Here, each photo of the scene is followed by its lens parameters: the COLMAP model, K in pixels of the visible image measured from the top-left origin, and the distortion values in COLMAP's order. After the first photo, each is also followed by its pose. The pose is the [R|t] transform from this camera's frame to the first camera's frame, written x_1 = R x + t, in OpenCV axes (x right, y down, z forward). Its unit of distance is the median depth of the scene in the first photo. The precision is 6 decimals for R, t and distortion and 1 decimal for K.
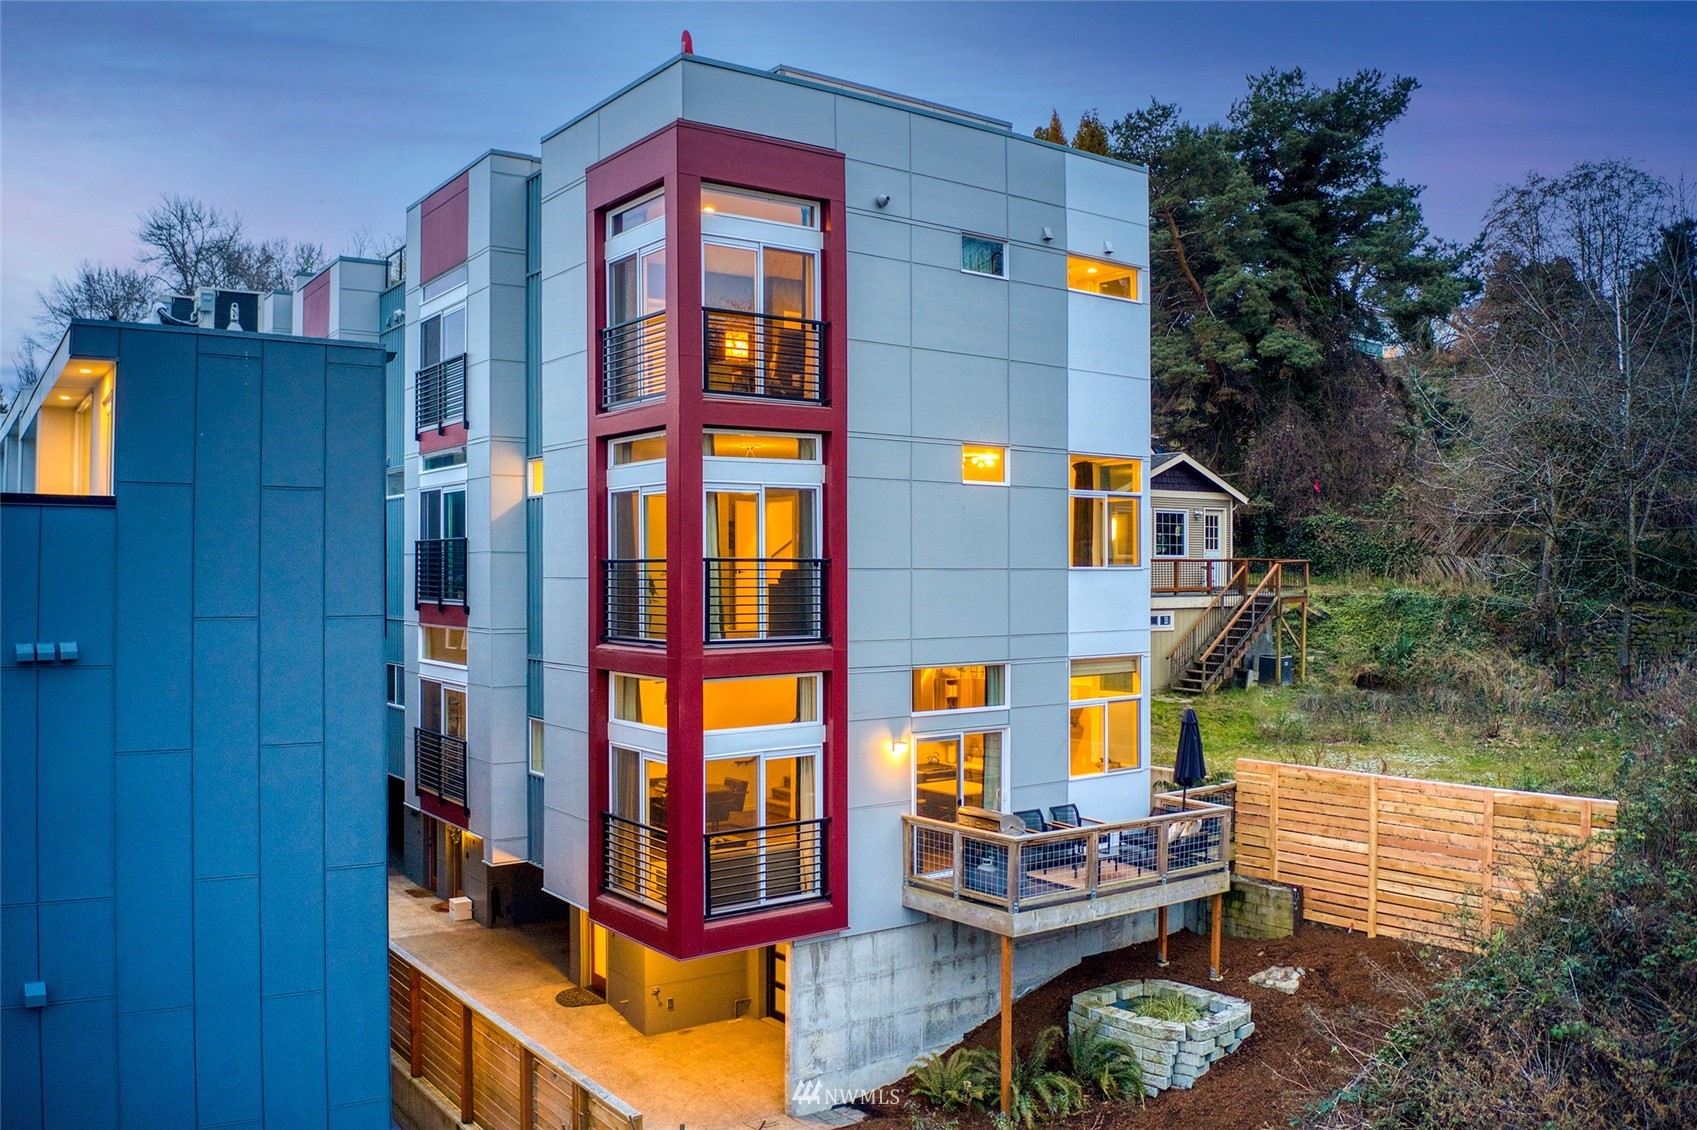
lens RADIAL K [[1431.4, 0, 848.5], [0, 1431.4, 565.0], [0, 0, 1]] dist [-0.006933, -0.007371]
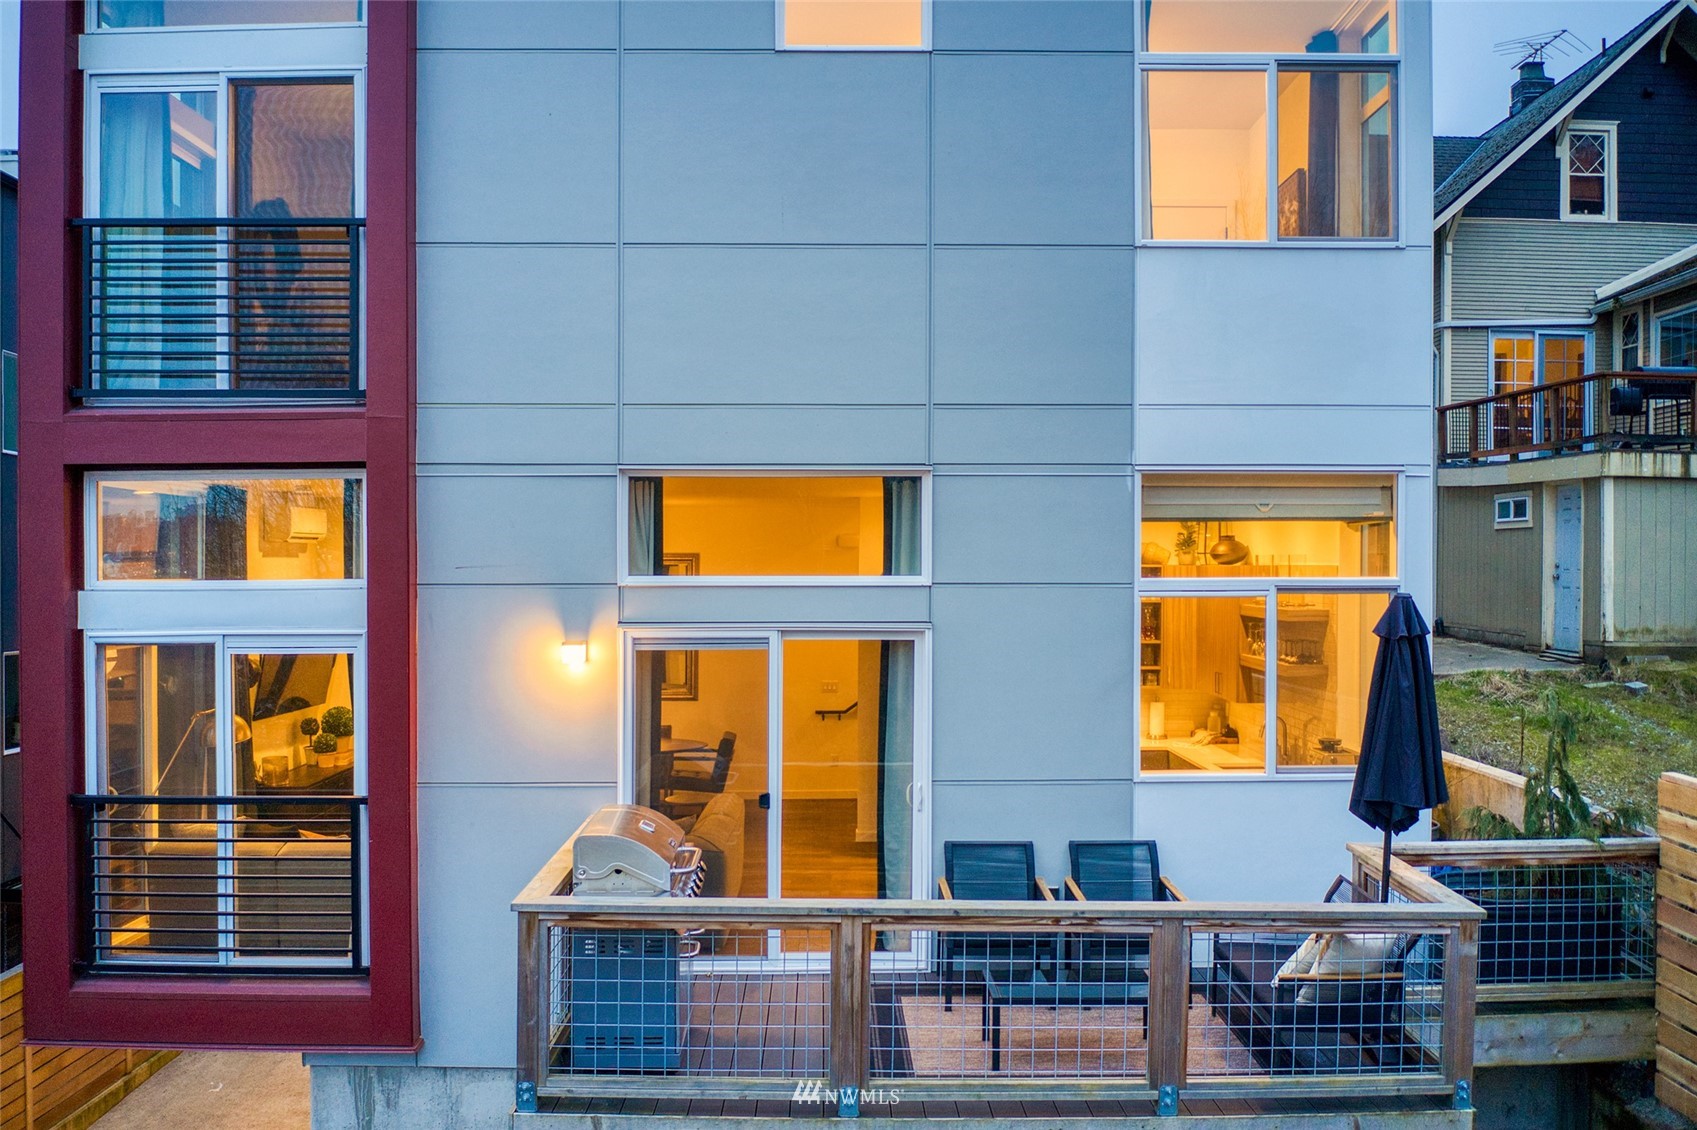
lens RADIAL K [[1431.4, 0, 848.5], [0, 1431.4, 565.0], [0, 0, 1]] dist [-0.006933, -0.007371]
pose [[0.806113, 0.004963, -0.591741, 0.333580], [-0.002967, 0.999986, 0.004344, 0.092900], [0.591754, -0.001746, 0.806116, 0.659529]]
